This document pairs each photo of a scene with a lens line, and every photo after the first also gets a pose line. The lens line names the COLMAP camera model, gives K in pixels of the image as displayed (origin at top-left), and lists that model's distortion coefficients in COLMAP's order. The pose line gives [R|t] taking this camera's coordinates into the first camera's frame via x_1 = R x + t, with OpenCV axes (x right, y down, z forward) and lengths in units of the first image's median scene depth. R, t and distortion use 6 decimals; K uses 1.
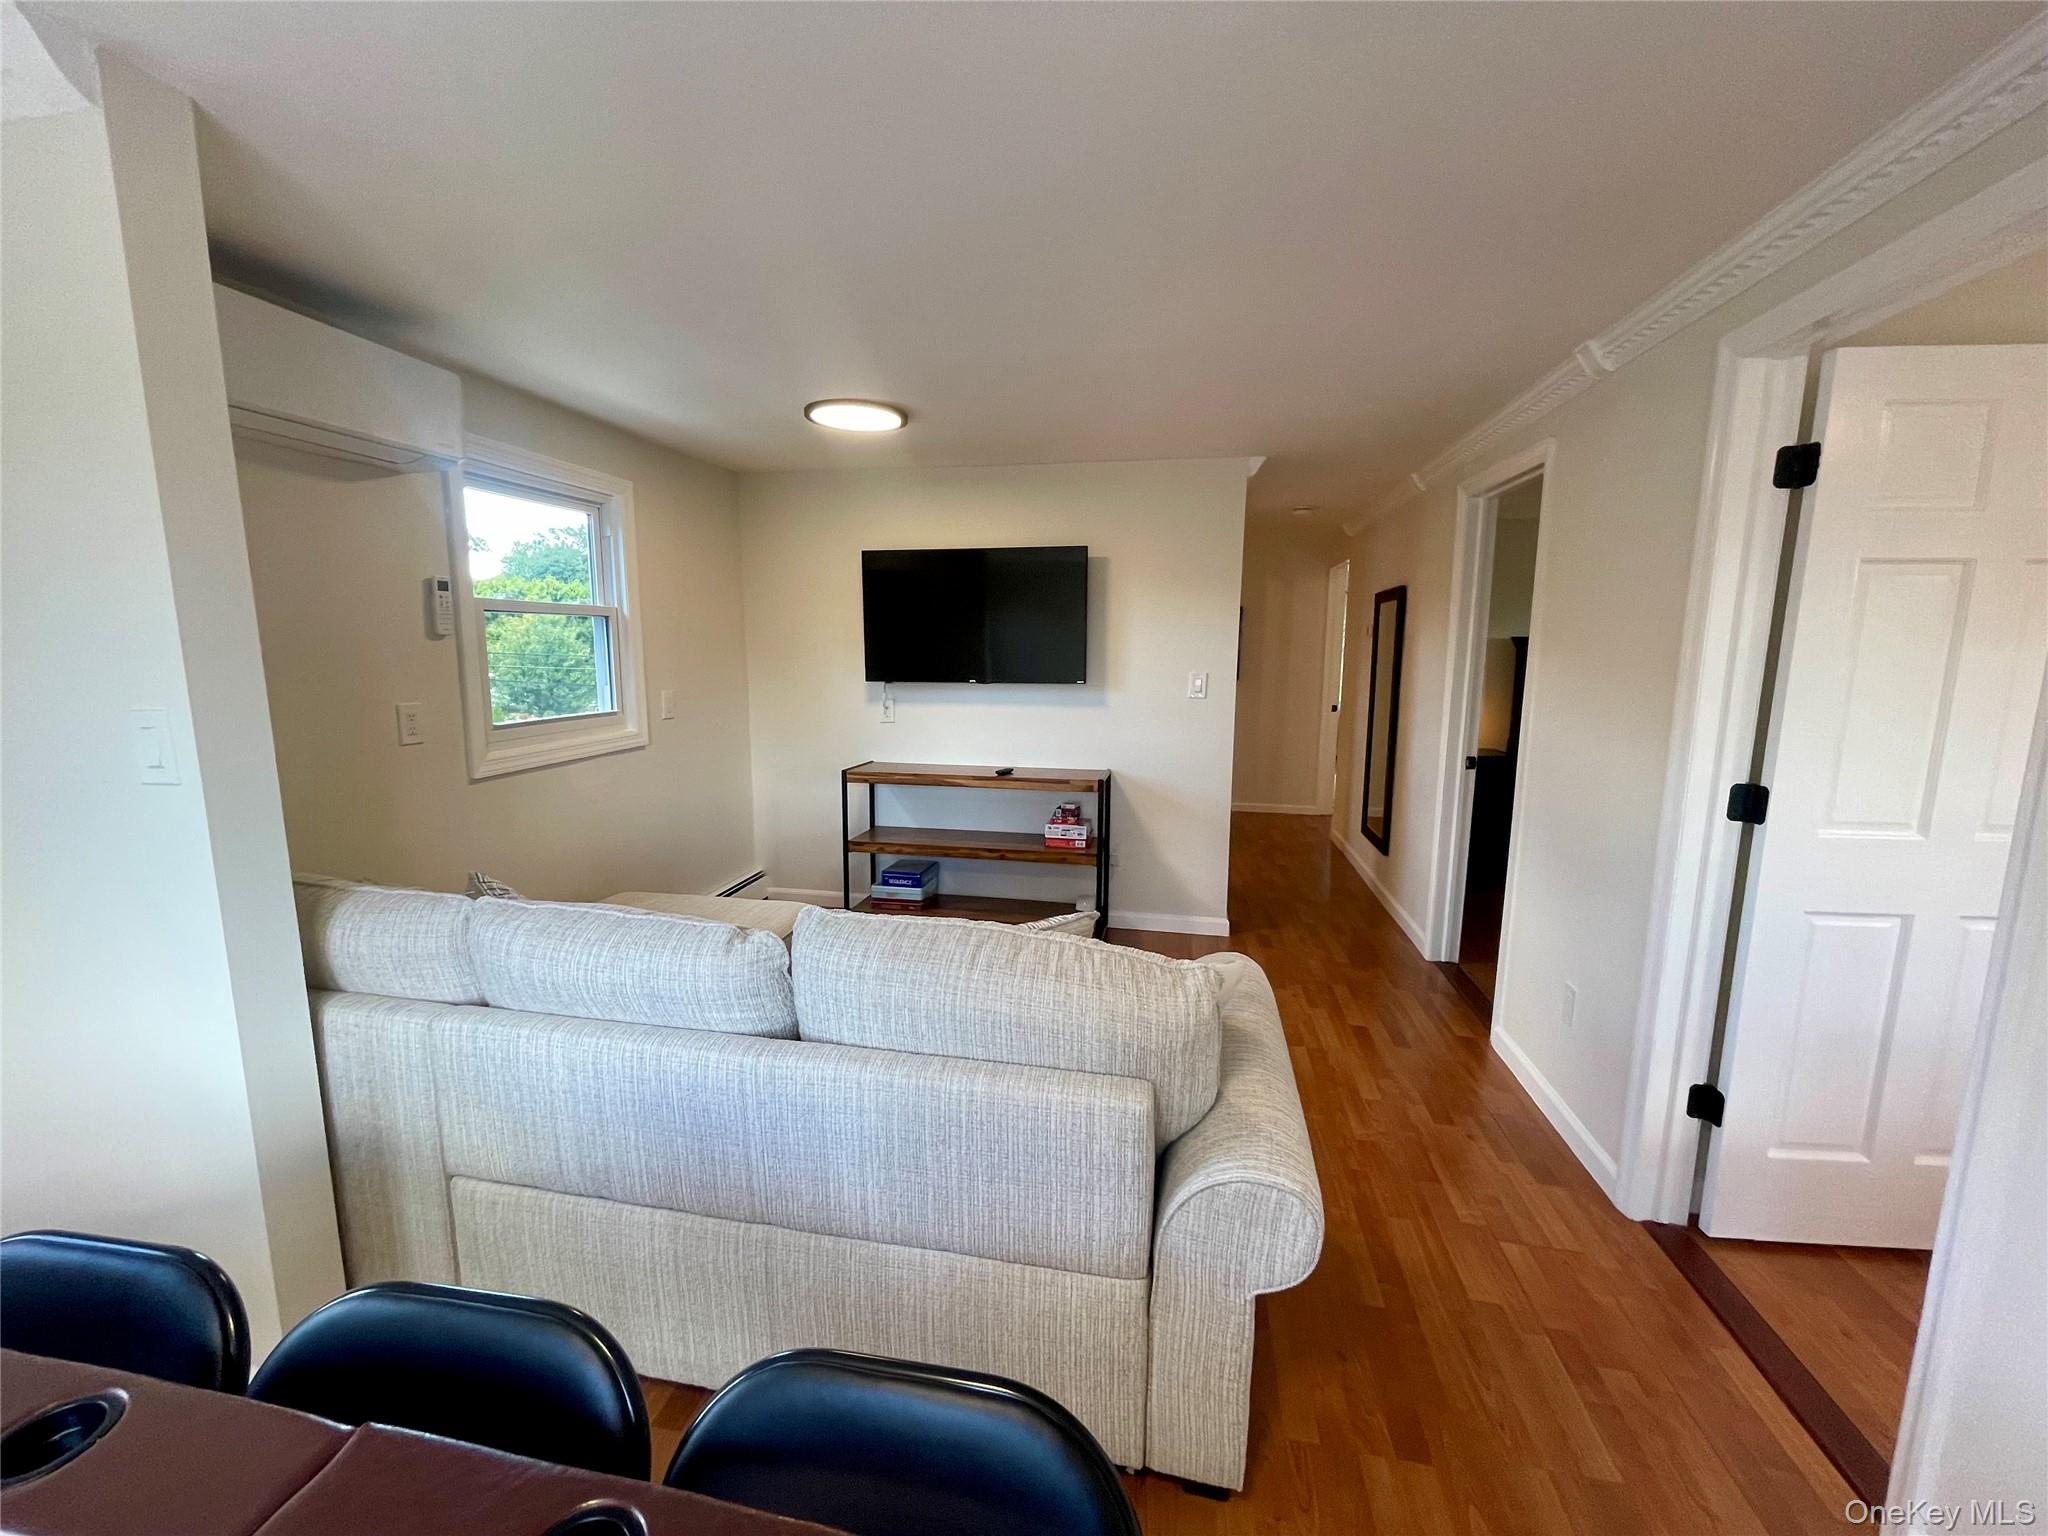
lens RADIAL K [[825.1, 0, 1020.4], [0, 825.1, 767.8], [0, 0, 1]] dist [0.004044, 0.001322]
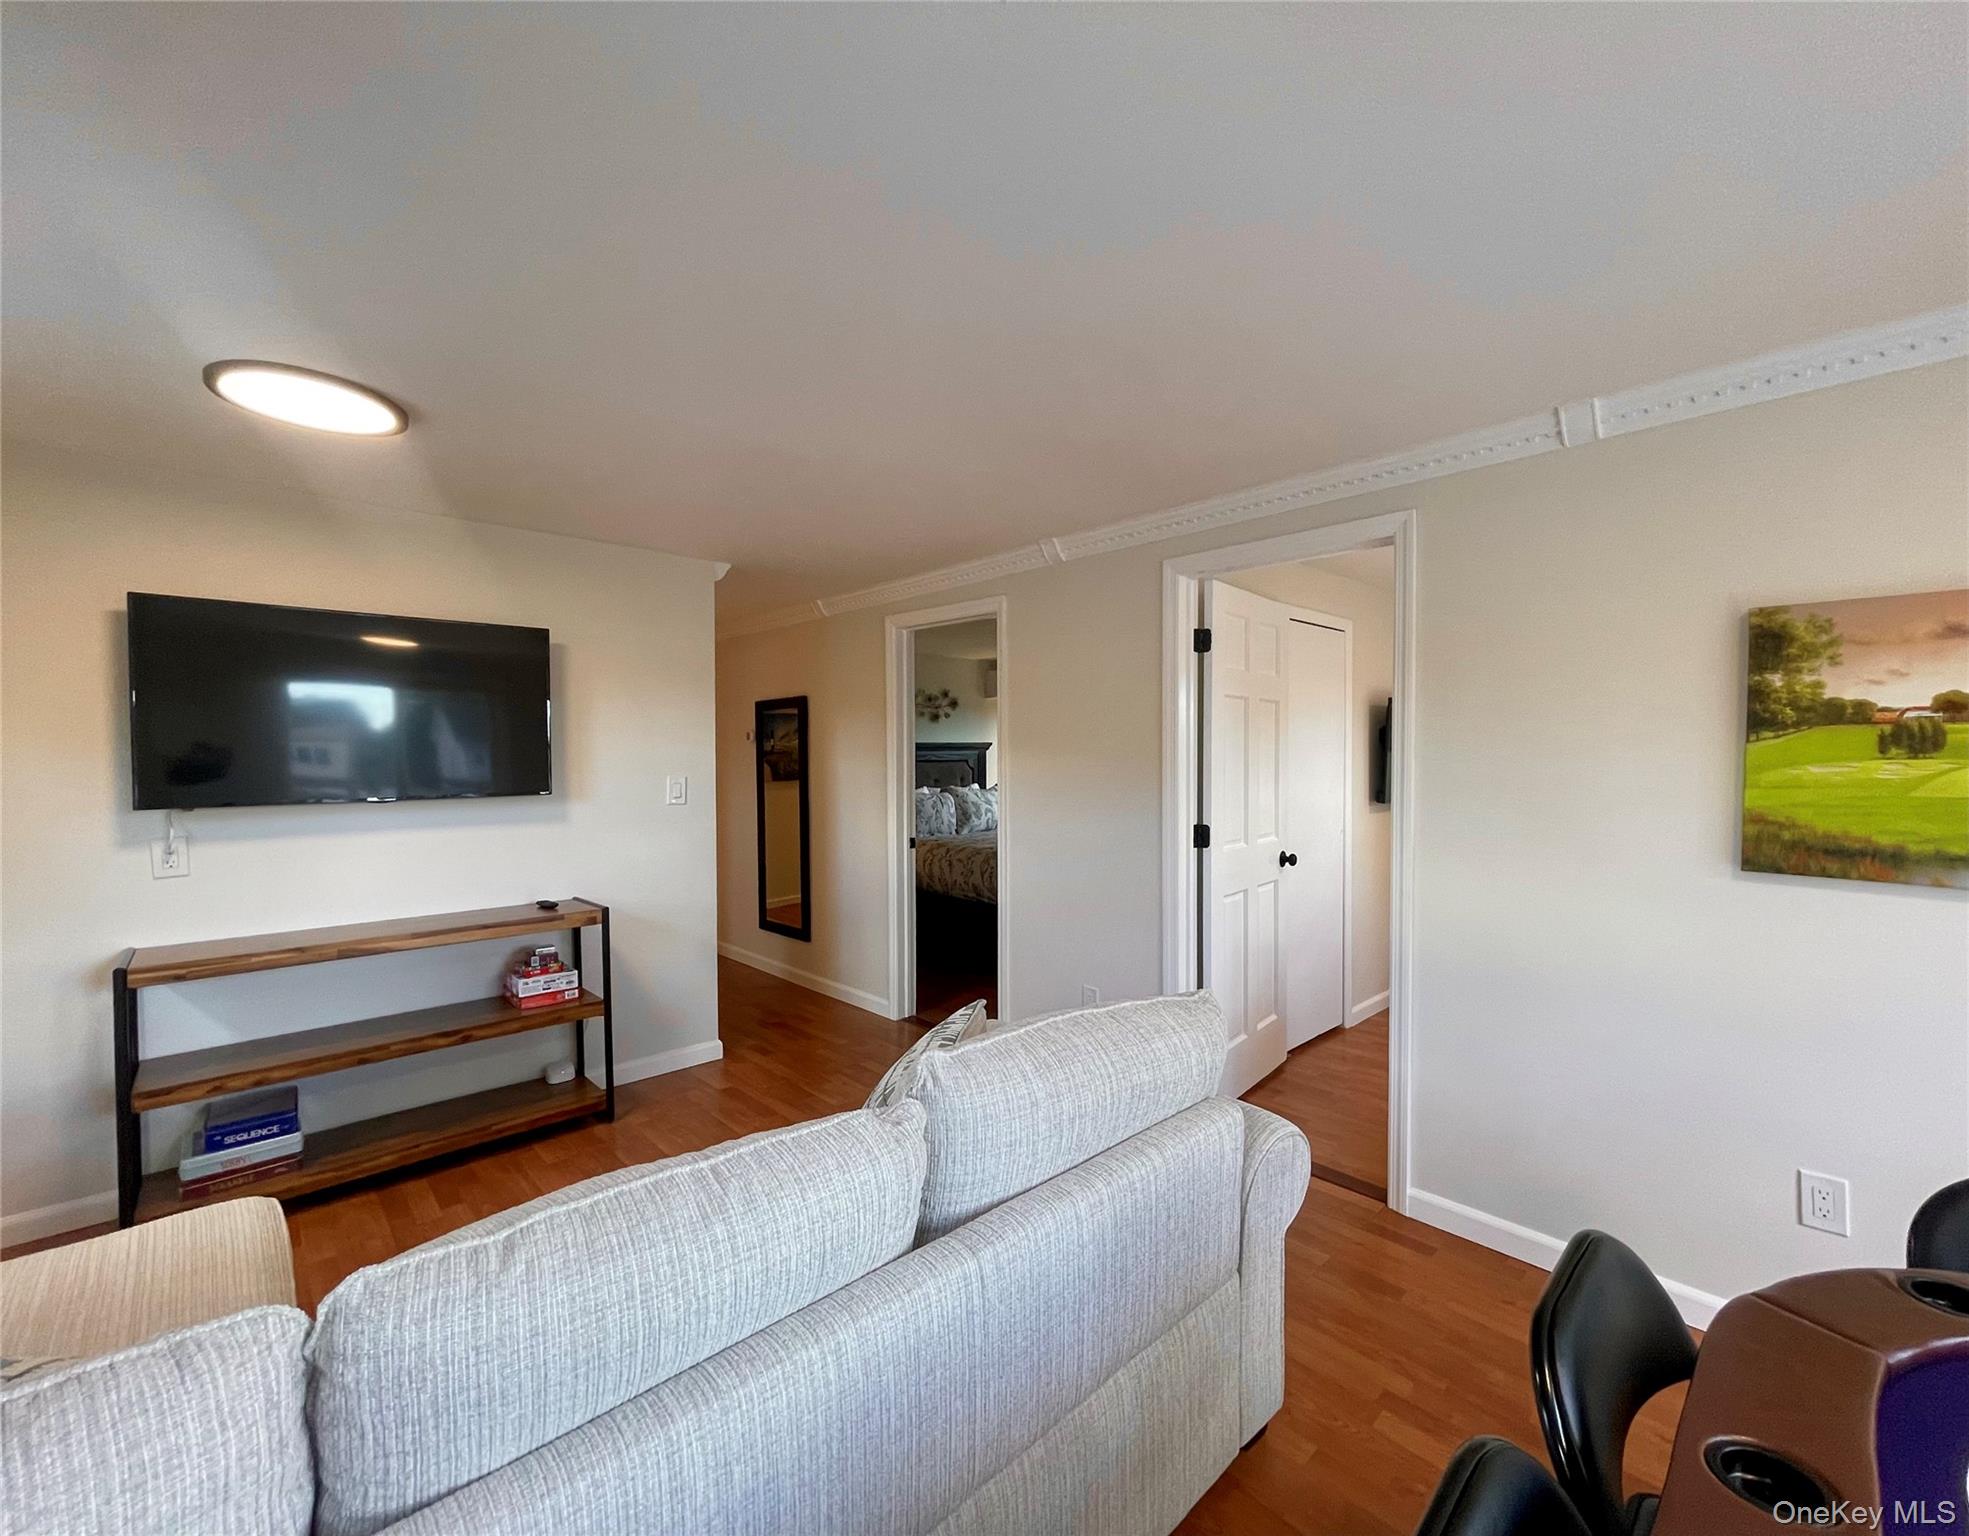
lens RADIAL K [[836.4, 0, 997.2], [0, 836.4, 761.5], [0, 0, 1]] dist [0.000021, -0.000118]
pose [[0.571667, -0.016228, 0.820325, -0.350918], [0.130965, 0.988790, -0.071706, -0.018085], [-0.809966, 0.148425, 0.567384, 0.175820]]
